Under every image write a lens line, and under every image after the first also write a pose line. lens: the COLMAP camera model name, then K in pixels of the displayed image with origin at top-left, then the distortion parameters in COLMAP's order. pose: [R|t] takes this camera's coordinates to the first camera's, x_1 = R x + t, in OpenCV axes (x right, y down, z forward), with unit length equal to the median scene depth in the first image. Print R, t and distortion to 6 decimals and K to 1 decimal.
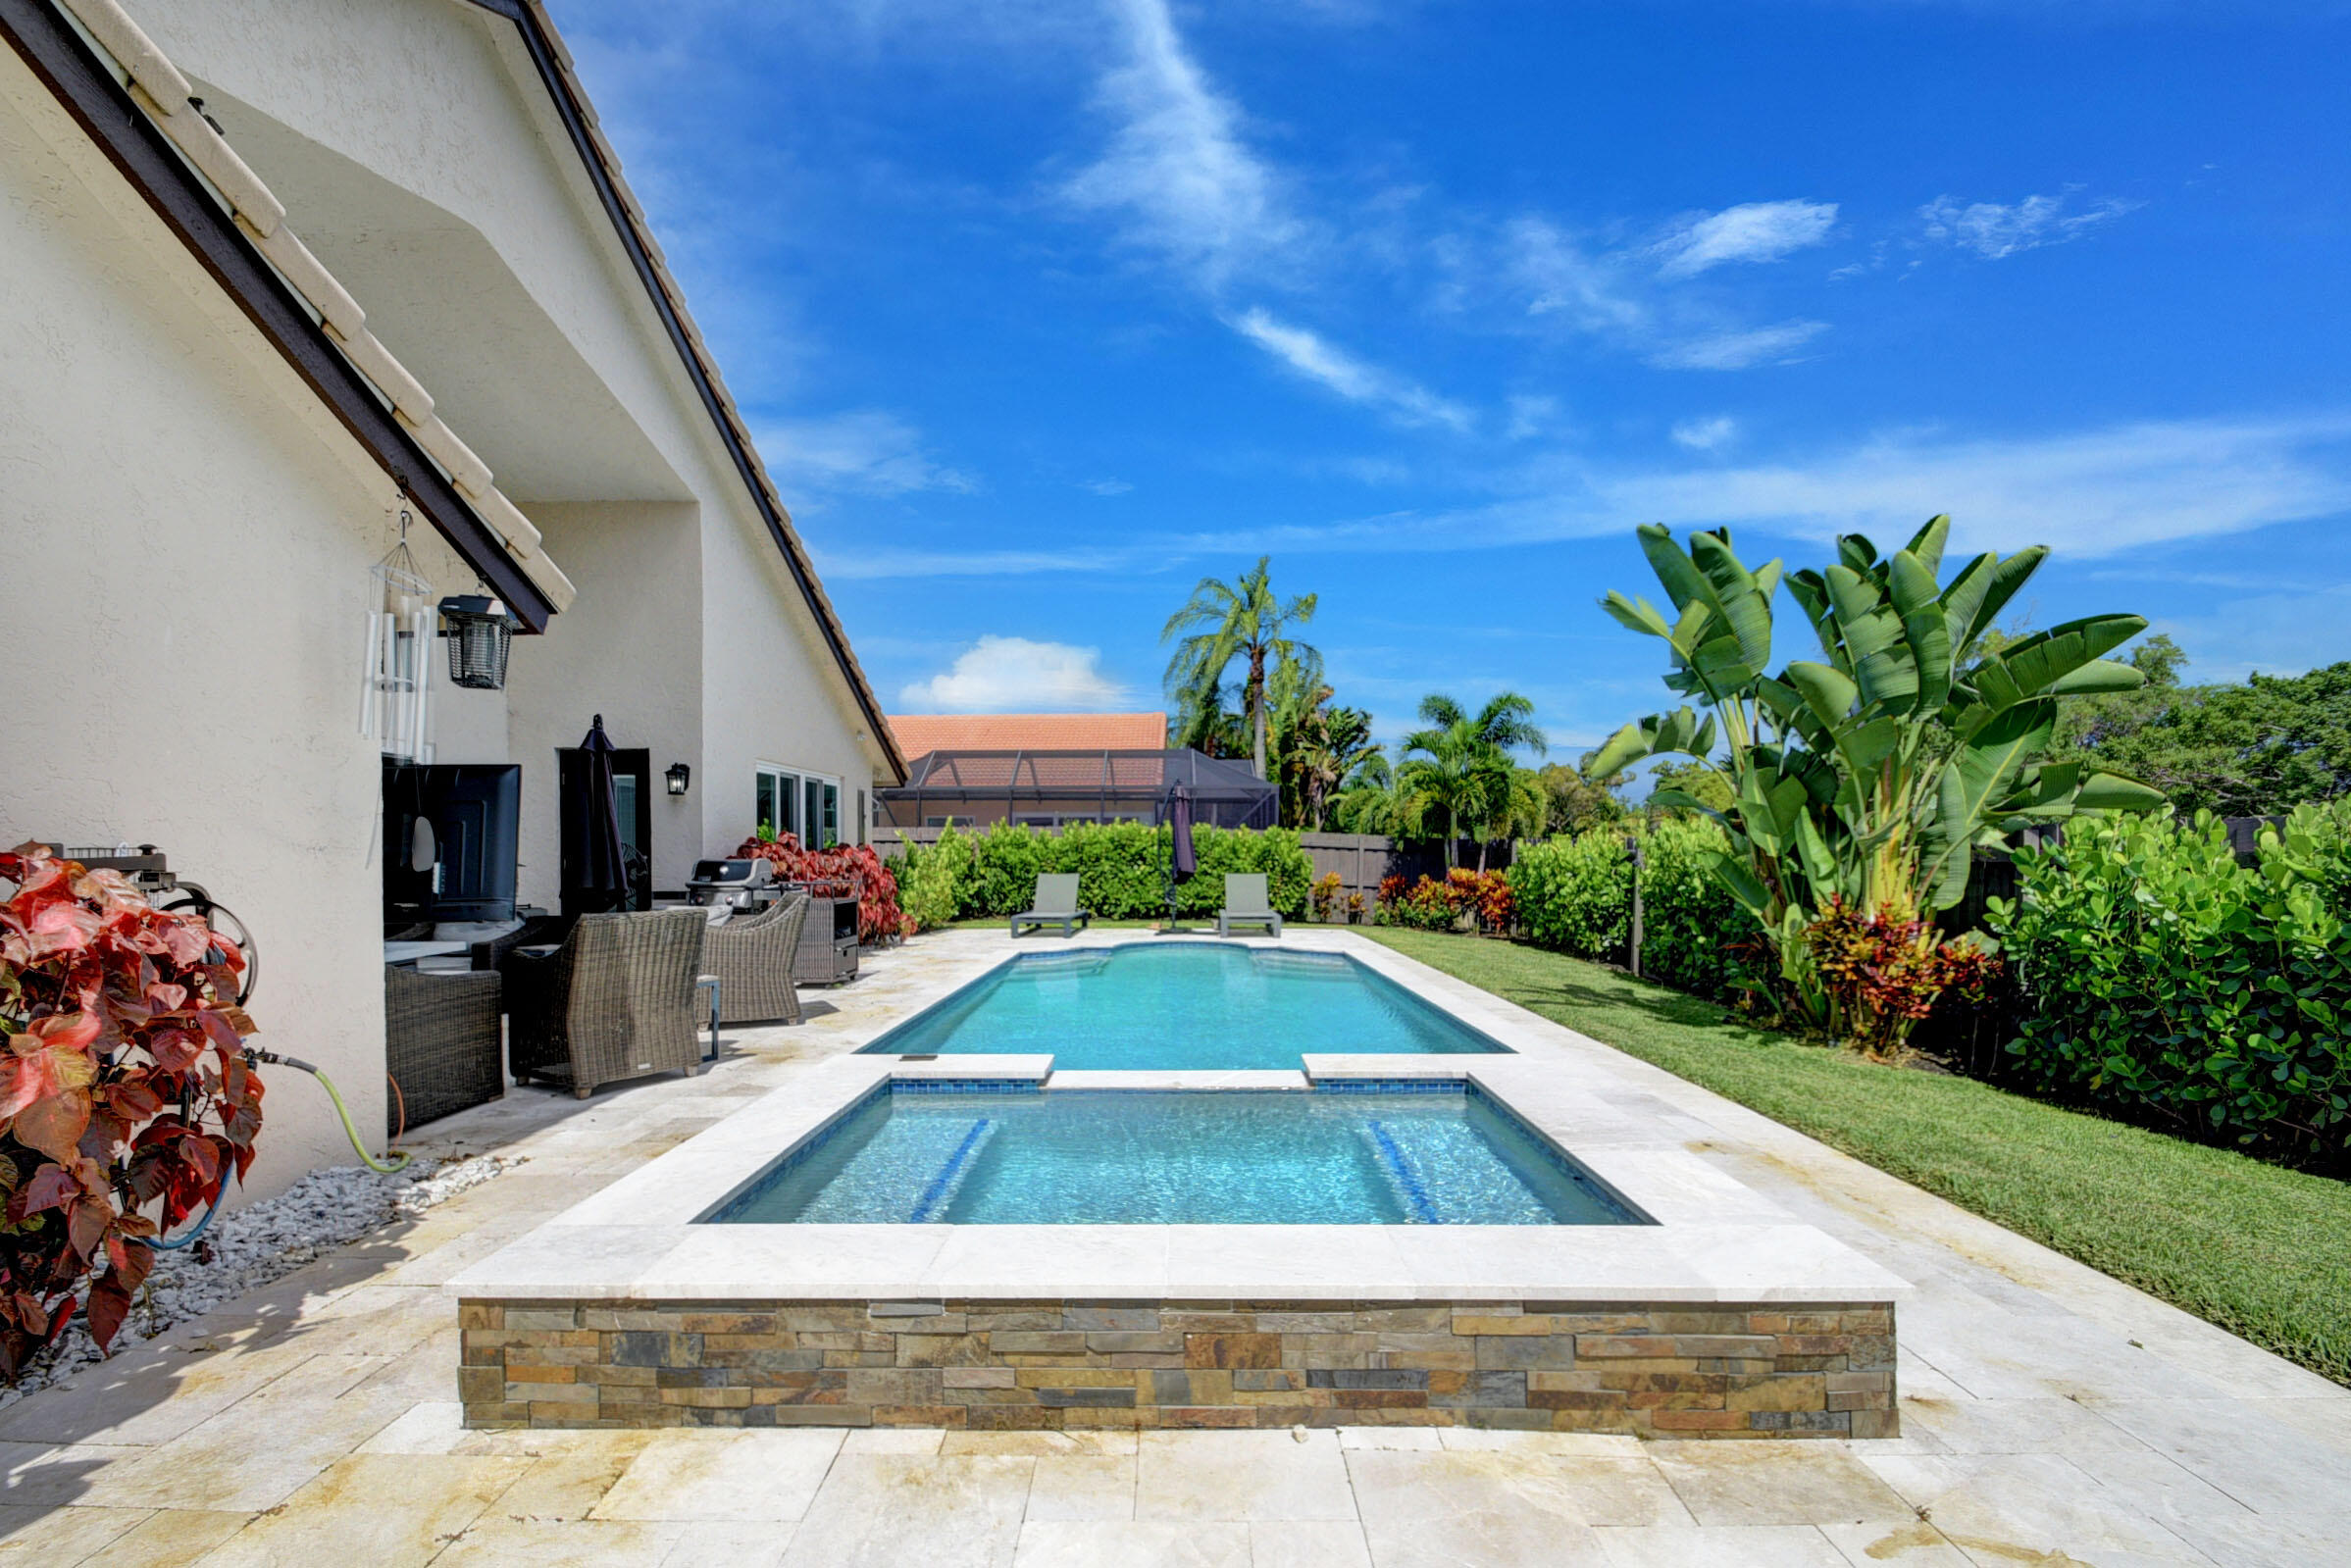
lens RADIAL K [[1037.1, 0, 1178.9], [0, 1037.1, 864.5], [0, 0, 1]] dist [0.002093, -0.000037]
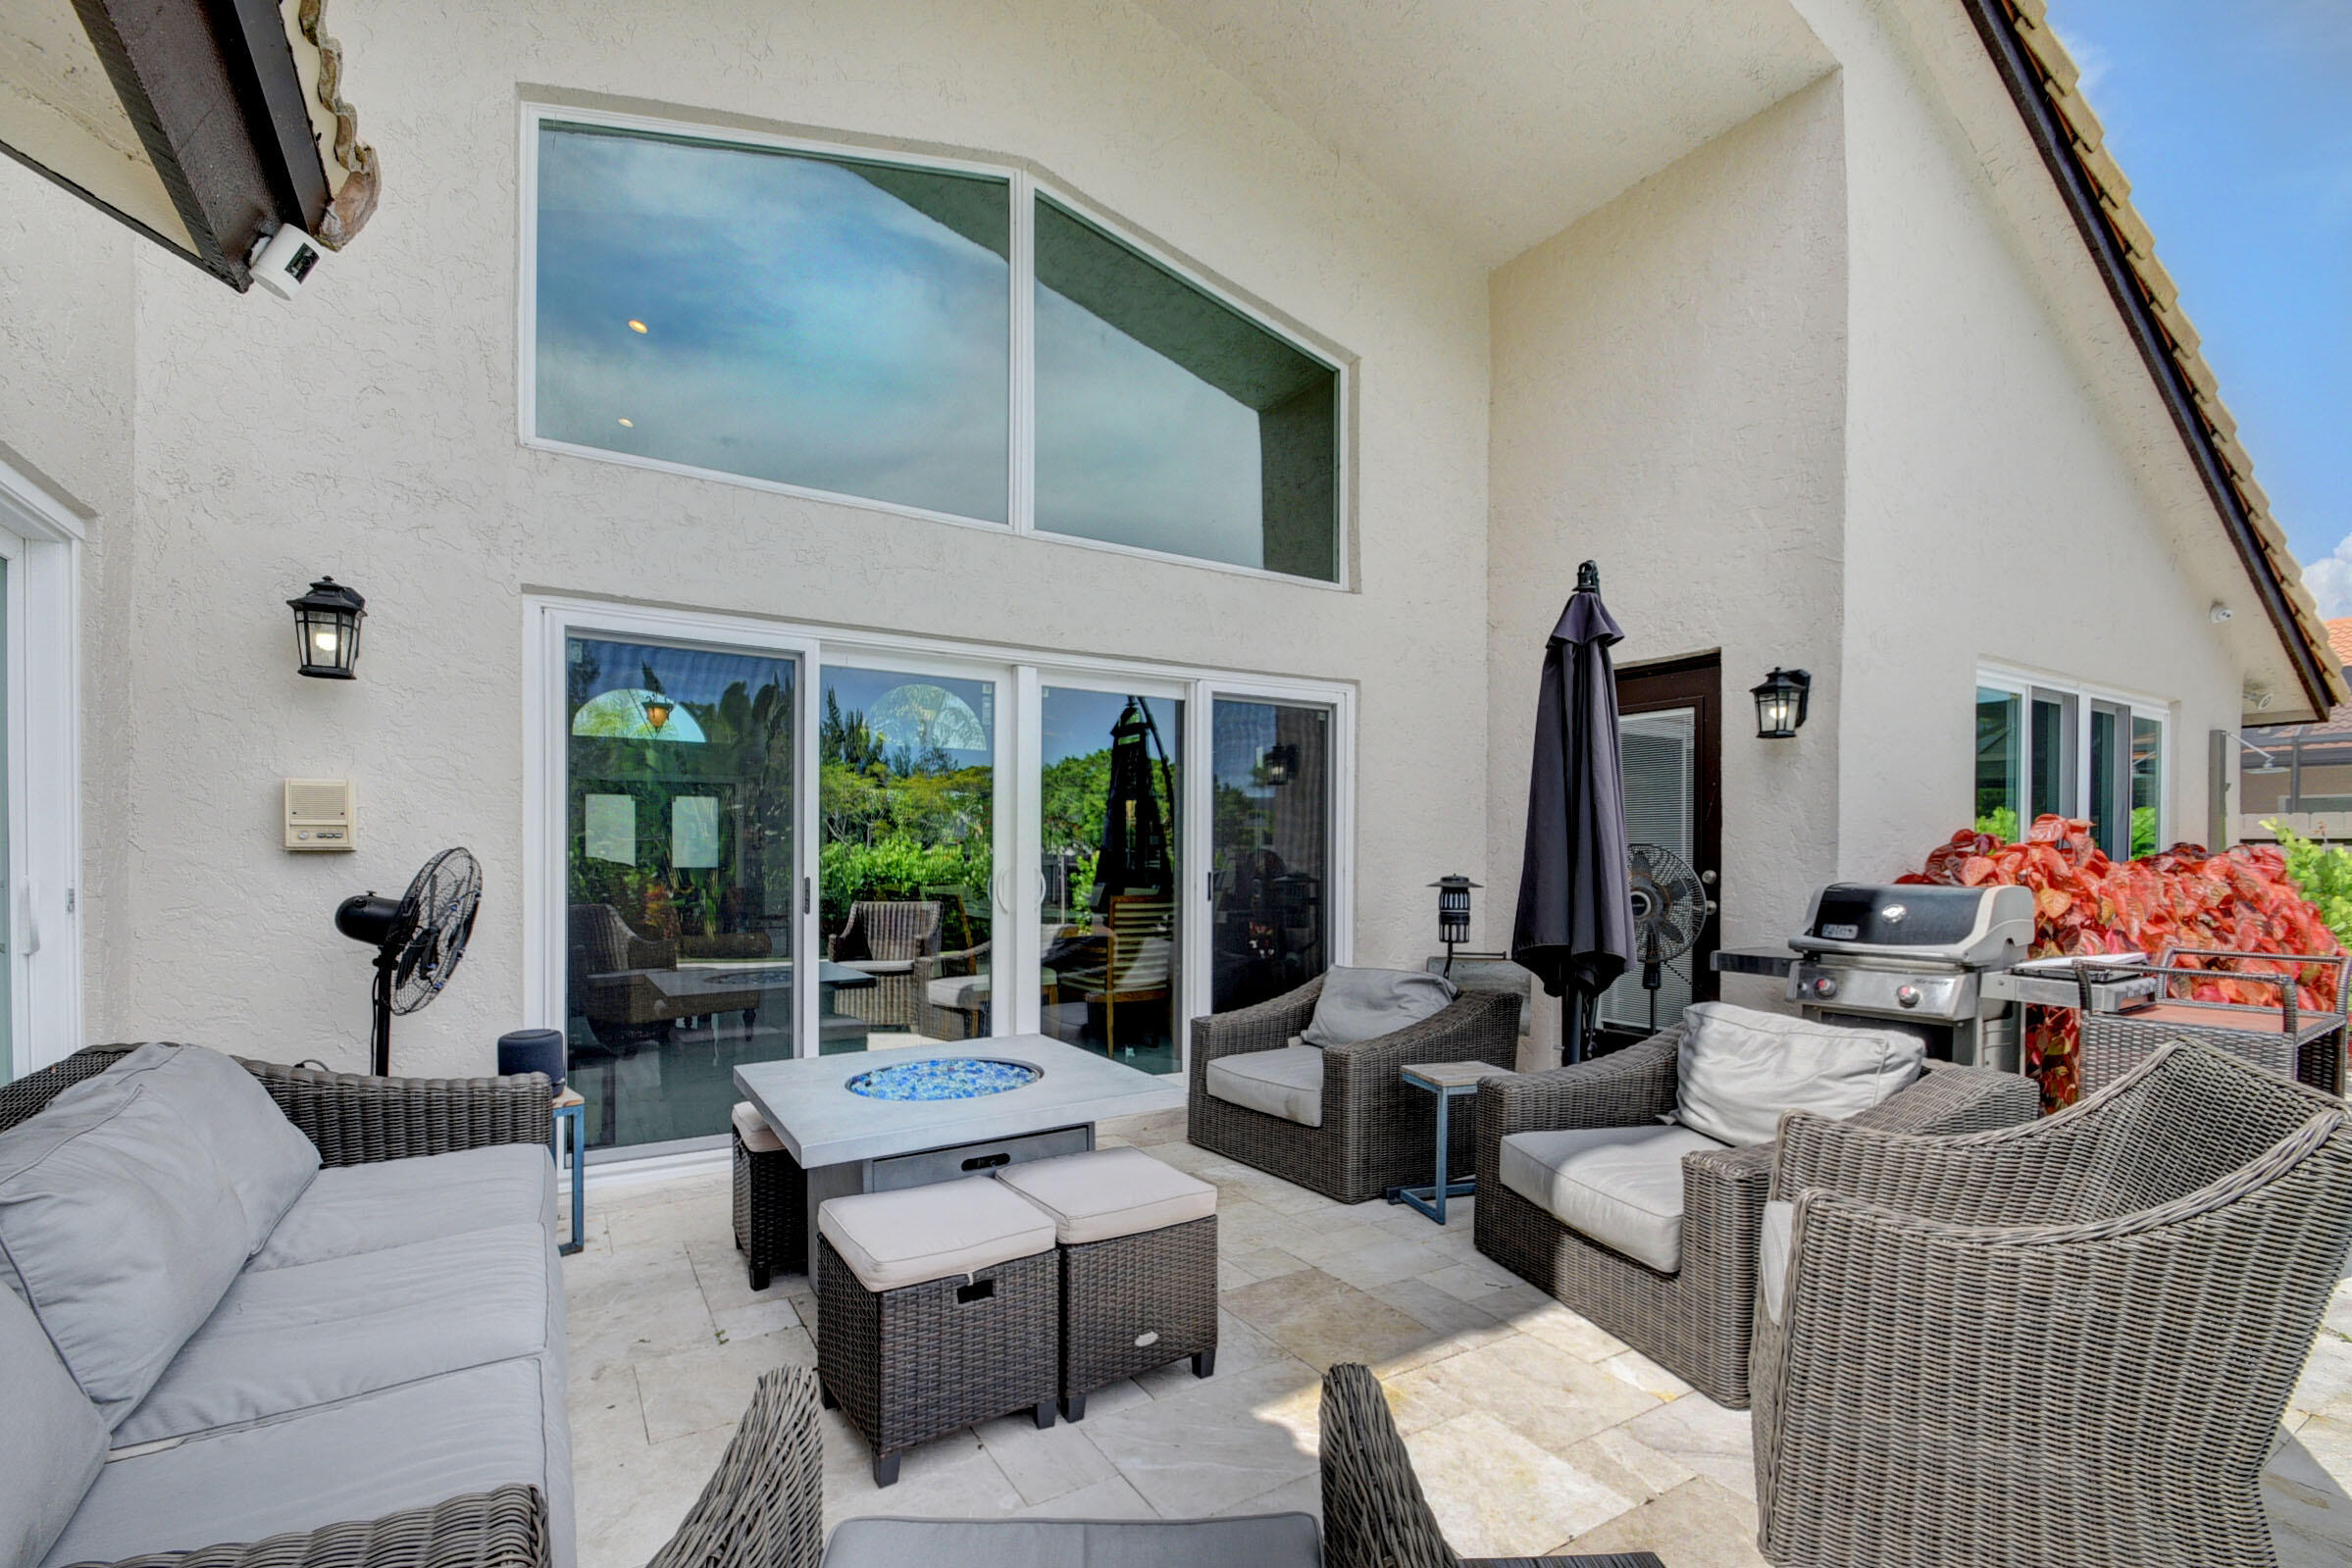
lens RADIAL K [[1037.6, 0, 1179.4], [0, 1037.6, 864.6], [0, 0, 1]] dist [0.002093, -0.000037]
pose [[0.531615, 0.008180, -0.846947, -0.230900], [-0.010186, 0.999943, 0.003264, -0.011302], [0.846925, 0.006892, 0.531668, 0.519635]]
